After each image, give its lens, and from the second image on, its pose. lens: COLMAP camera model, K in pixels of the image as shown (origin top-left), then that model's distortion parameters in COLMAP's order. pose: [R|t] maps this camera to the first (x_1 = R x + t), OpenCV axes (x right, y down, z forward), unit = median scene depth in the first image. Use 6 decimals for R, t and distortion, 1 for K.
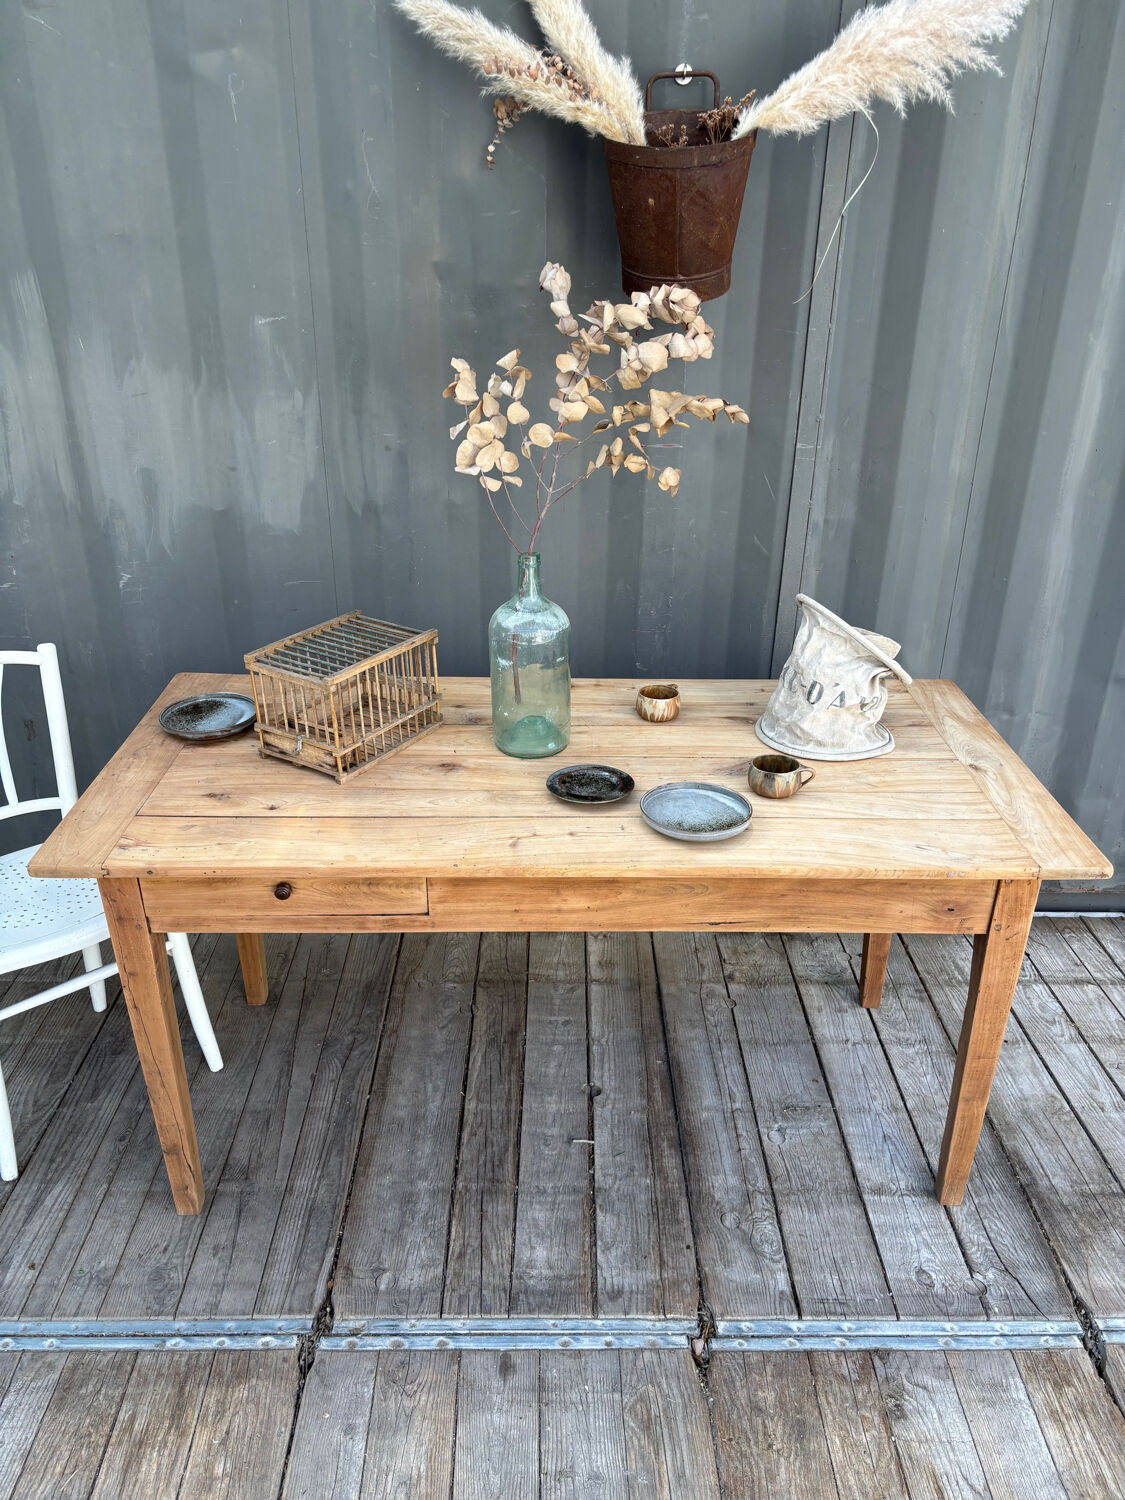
lens RADIAL K [[1135.5, 0, 559.5], [0, 1135.5, 740.0], [0, 0, 1]] dist [0.046305, -0.054350]
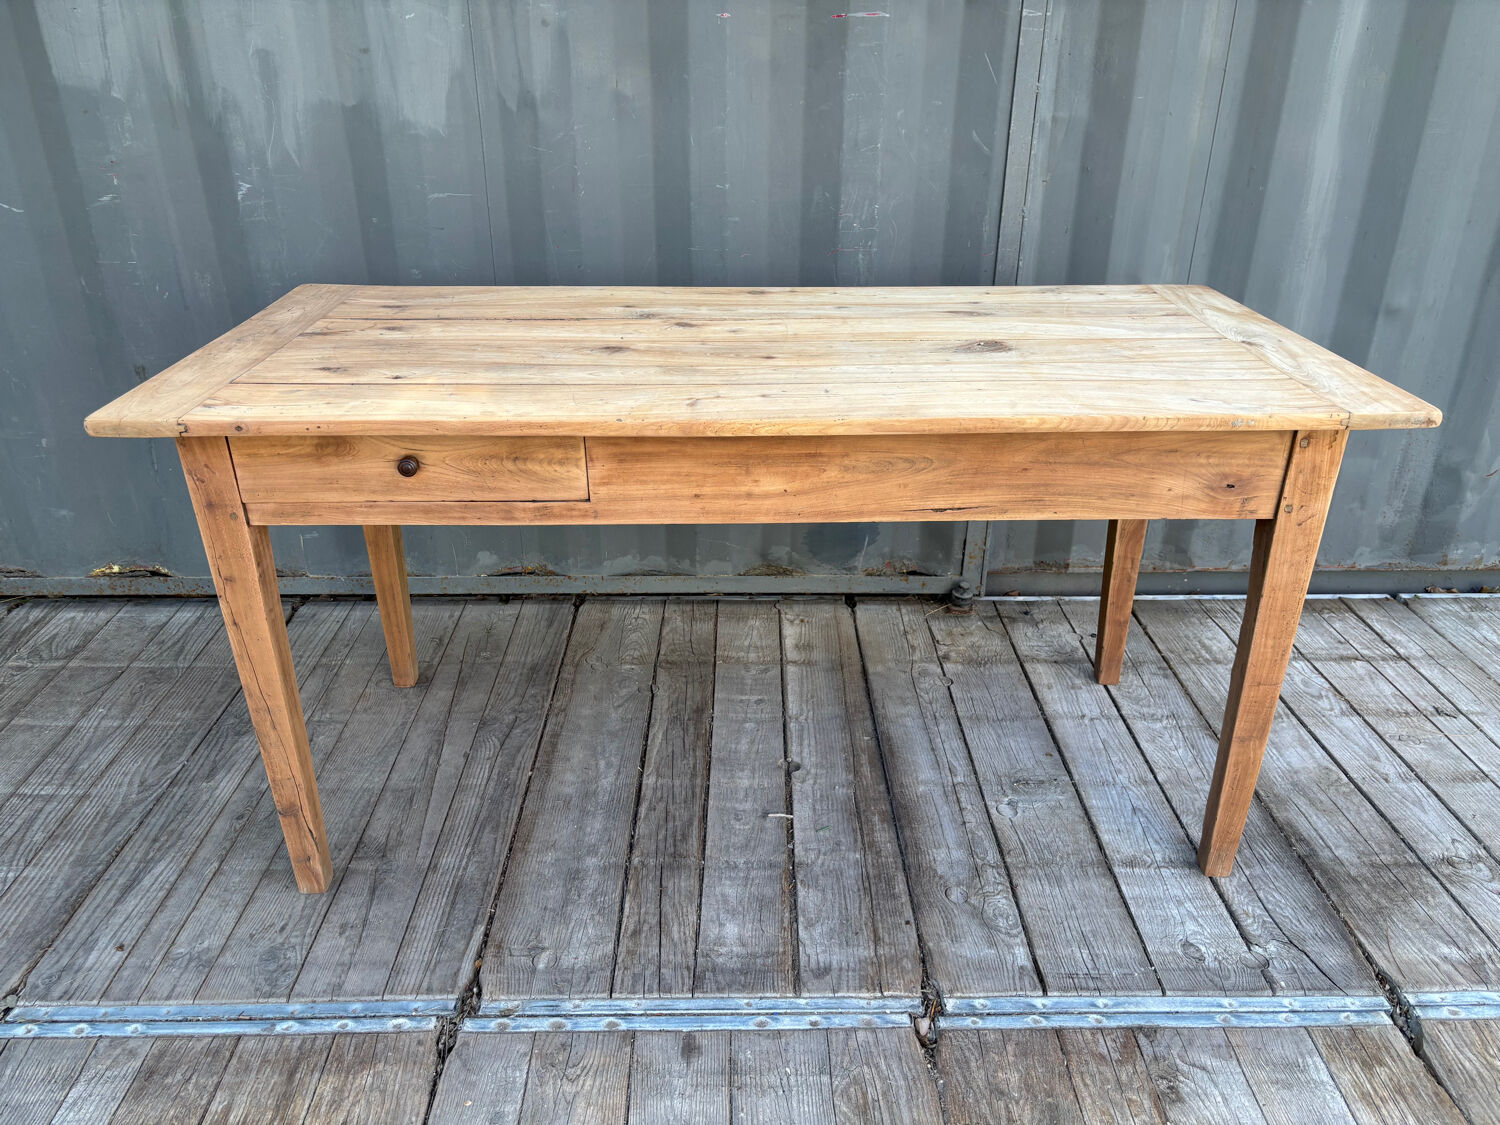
lens RADIAL K [[1142.8, 0, 749.3], [0, 1142.8, 564.8], [0, 0, 1]] dist [0.030927, -0.025845]
pose [[0.999955, -0.009324, -0.001858, 0.000833], [0.009333, 0.999945, 0.004876, 0.180001], [0.001813, -0.004893, 0.999986, 0.164411]]
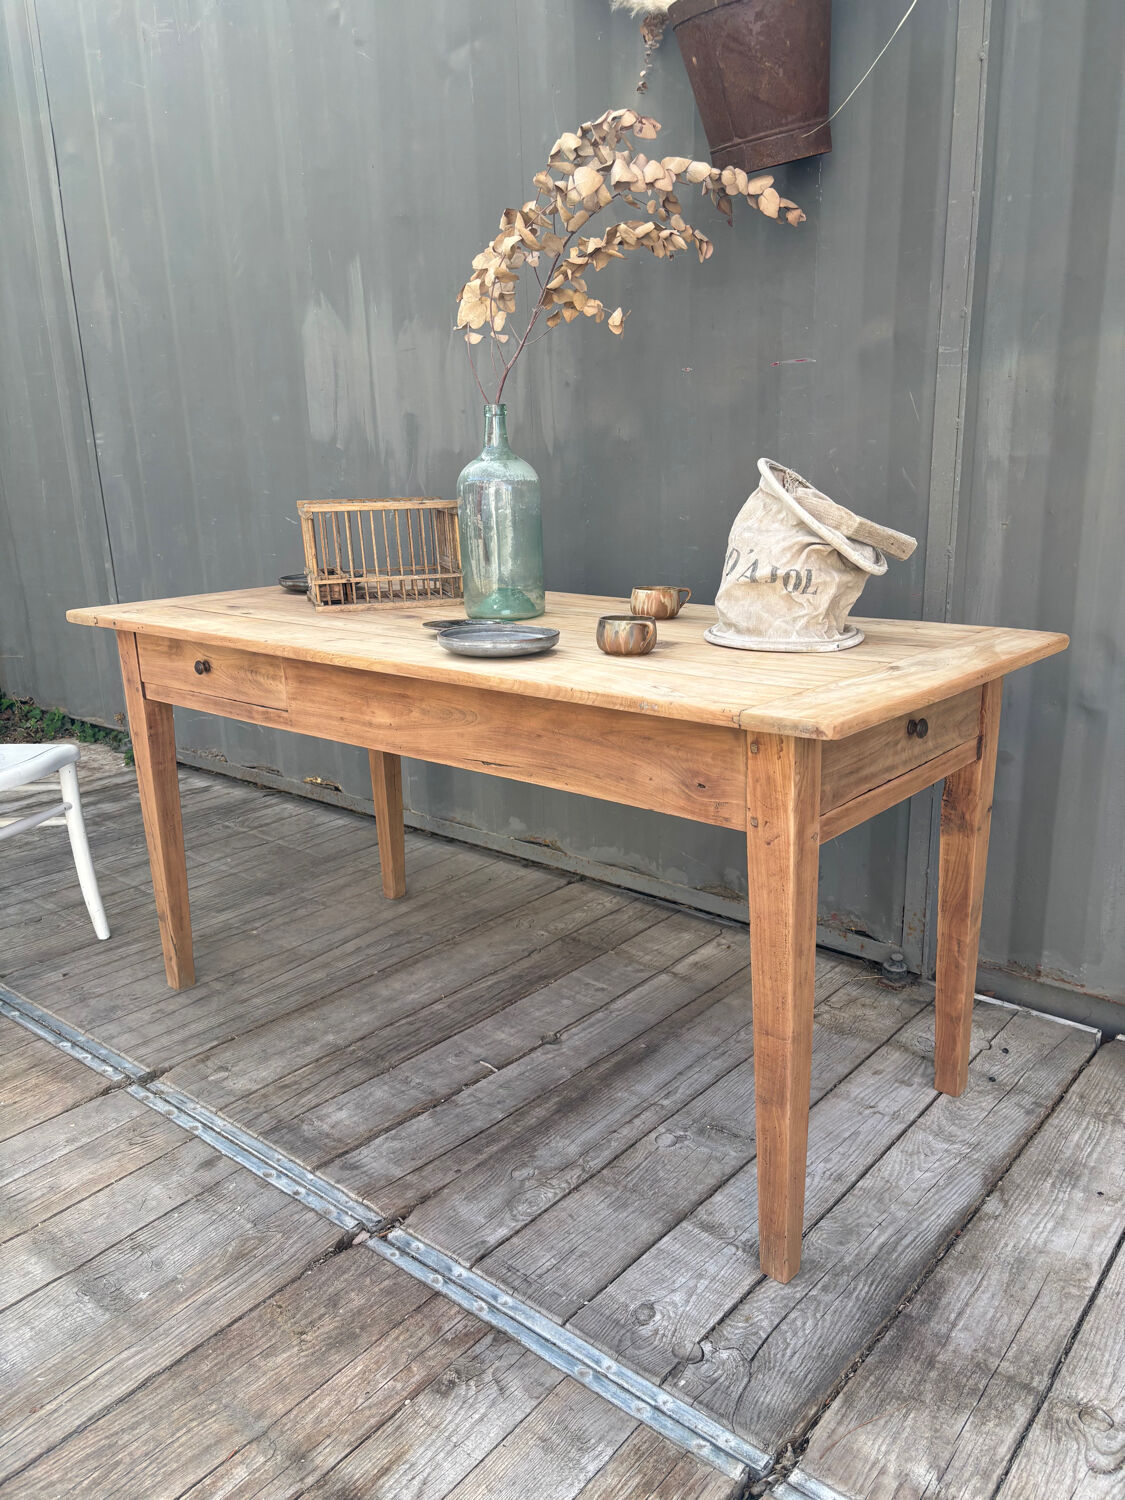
lens RADIAL K [[1140.1, 0, 569.6], [0, 1140.1, 755.9], [0, 0, 1]] dist [0.027818, -0.013188]
pose [[0.761358, 0.146322, -0.631604, 0.688410], [-0.254472, 0.963465, -0.083547, 0.196623], [0.596304, 0.224335, 0.770776, 0.321275]]
